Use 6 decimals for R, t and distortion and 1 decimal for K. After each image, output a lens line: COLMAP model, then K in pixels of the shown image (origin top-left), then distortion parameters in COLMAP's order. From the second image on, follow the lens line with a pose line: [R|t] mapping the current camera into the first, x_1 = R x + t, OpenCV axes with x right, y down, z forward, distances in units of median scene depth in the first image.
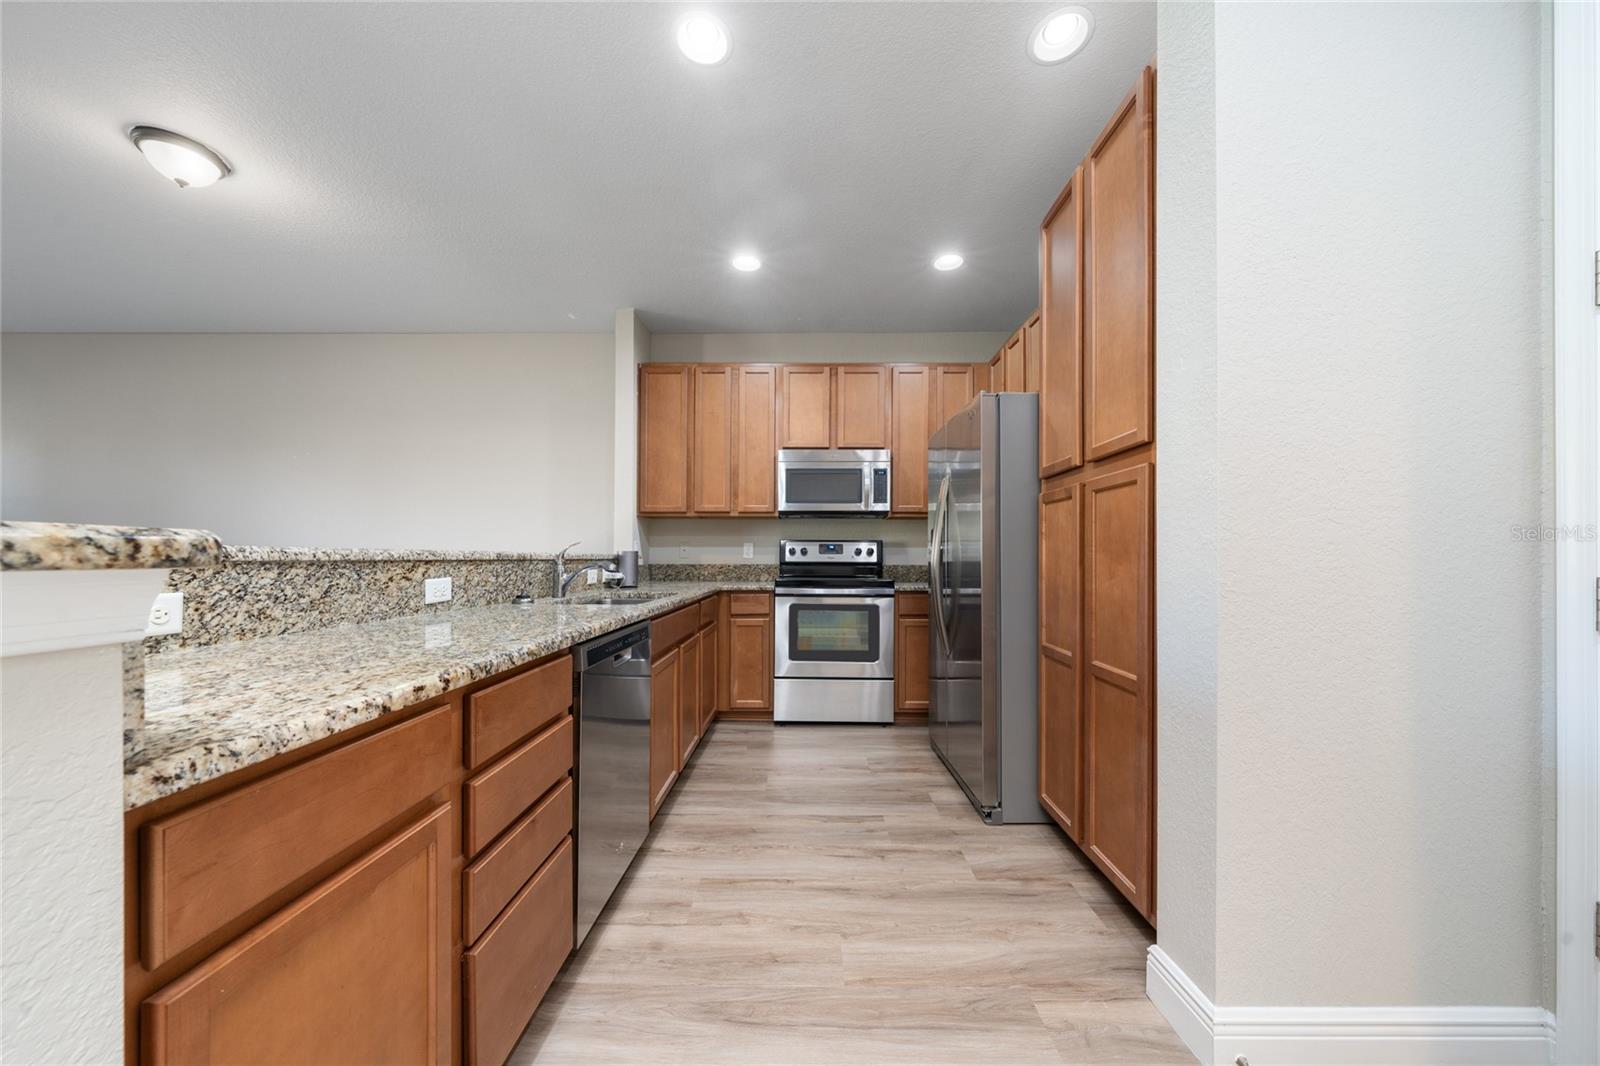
lens RADIAL K [[551.2, 0, 799.4], [0, 551.2, 553.3], [0, 0, 1]] dist [-0.001210, -0.000118]
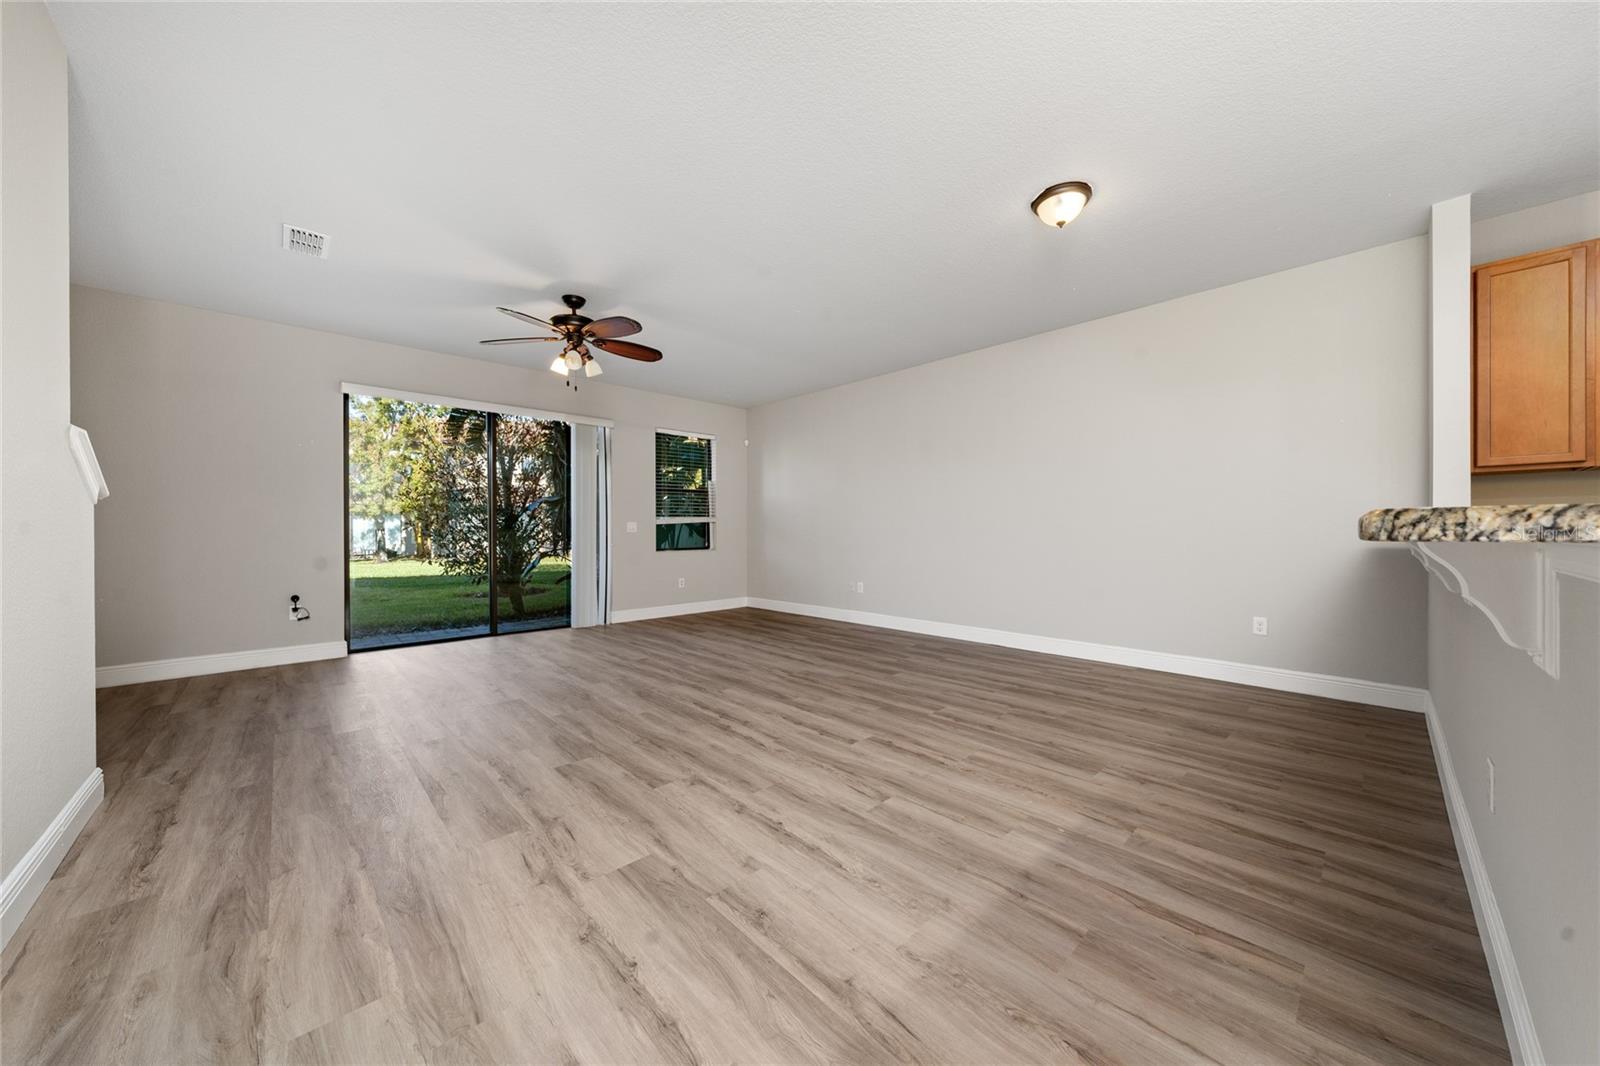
lens RADIAL K [[549.8, 0, 798.4], [0, 549.8, 533.5], [0, 0, 1]] dist [-0.001964, -0.000130]
pose [[0.701515, -0.002091, -0.712652, -0.648429], [0.011774, 0.999893, 0.008656, -0.005687], [0.712558, -0.014463, 0.701464, -0.265568]]
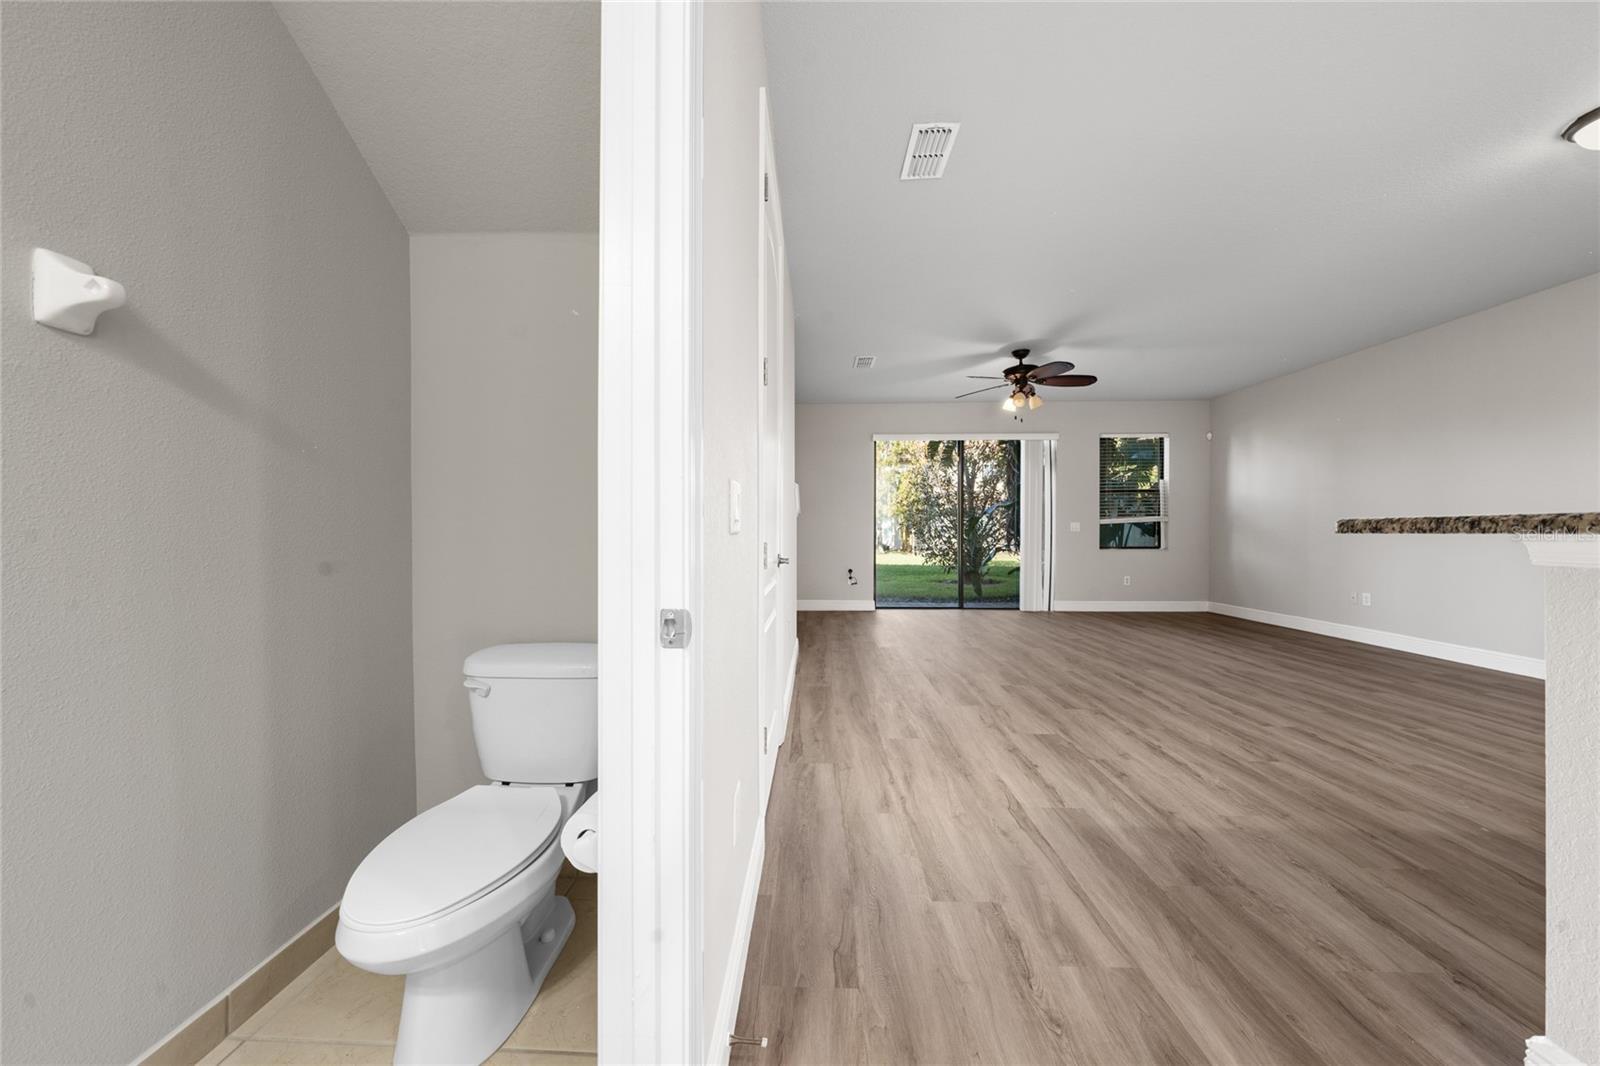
lens RADIAL K [[549.8, 0, 798.4], [0, 549.8, 533.5], [0, 0, 1]] dist [-0.001964, -0.000130]
pose [[-0.011649, 0.001439, -0.999931, -0.128651], [0.007841, 0.999968, 0.001348, -0.002411], [0.999901, -0.007825, -0.011660, -0.429936]]
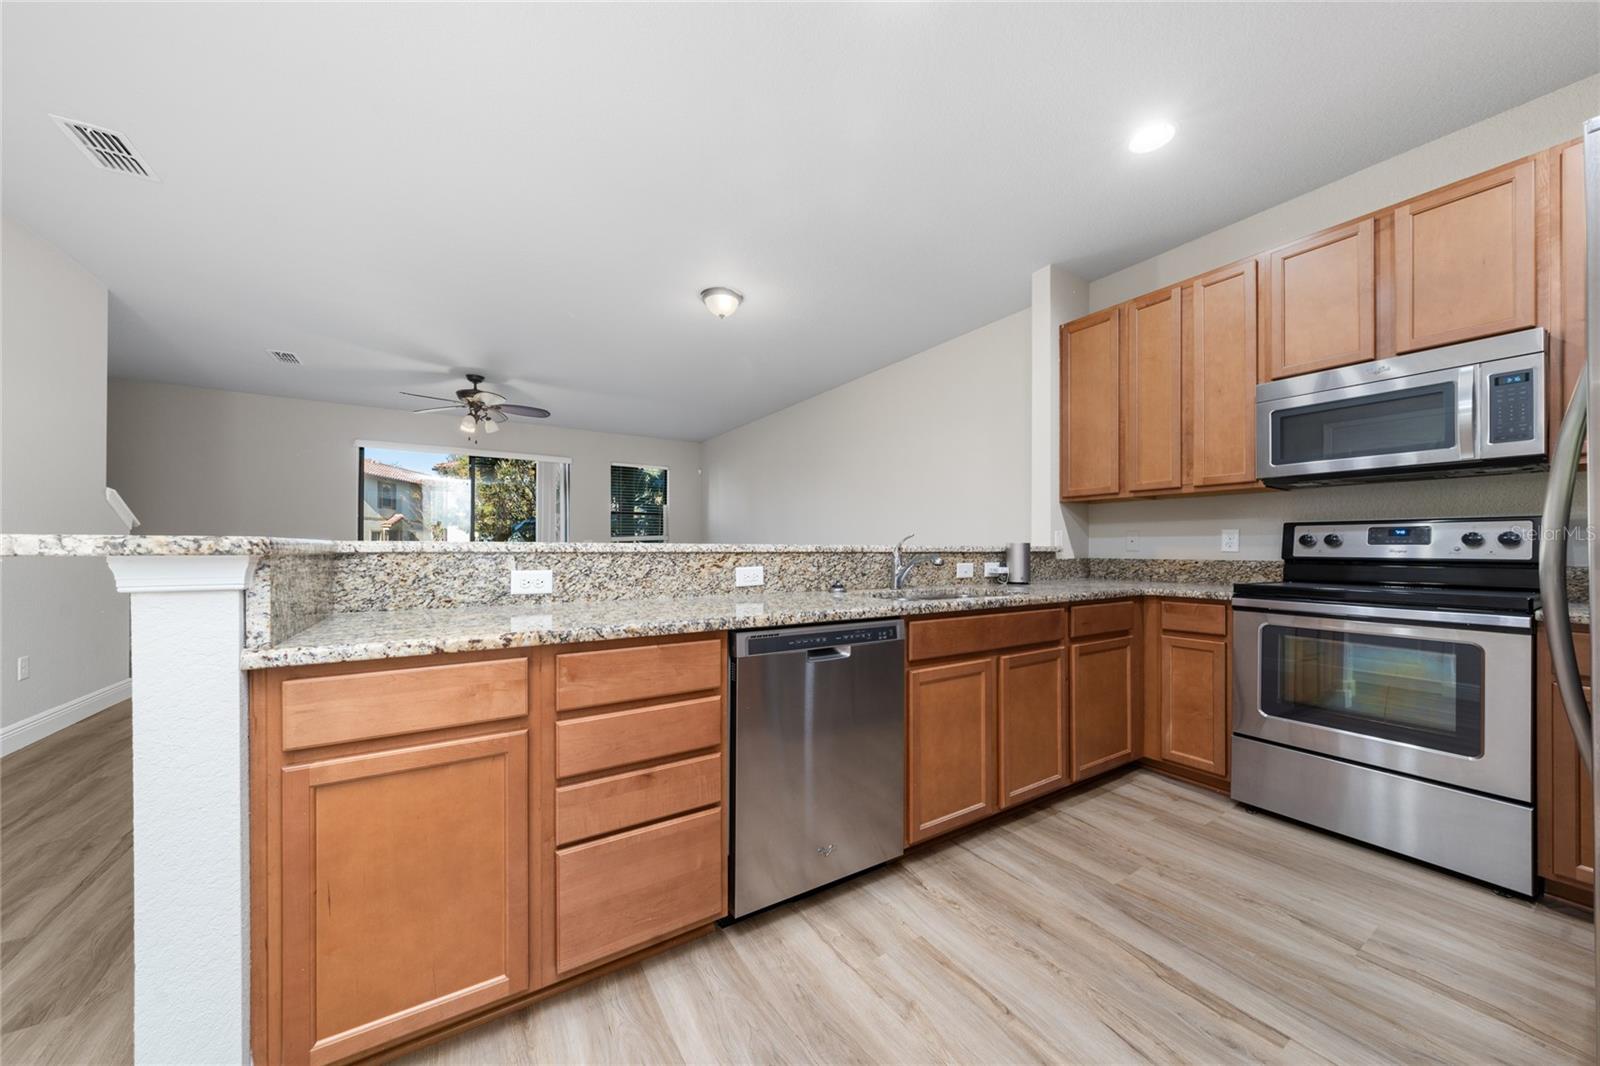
lens RADIAL K [[551.3, 0, 802.5], [0, 551.3, 543.3], [0, 0, 1]] dist [-0.001196, 0.000161]
pose [[0.548948, -0.008757, -0.835811, 0.330066], [0.005263, 0.999962, -0.007020, 0.001340], [0.835840, -0.000545, 0.548973, 0.306967]]
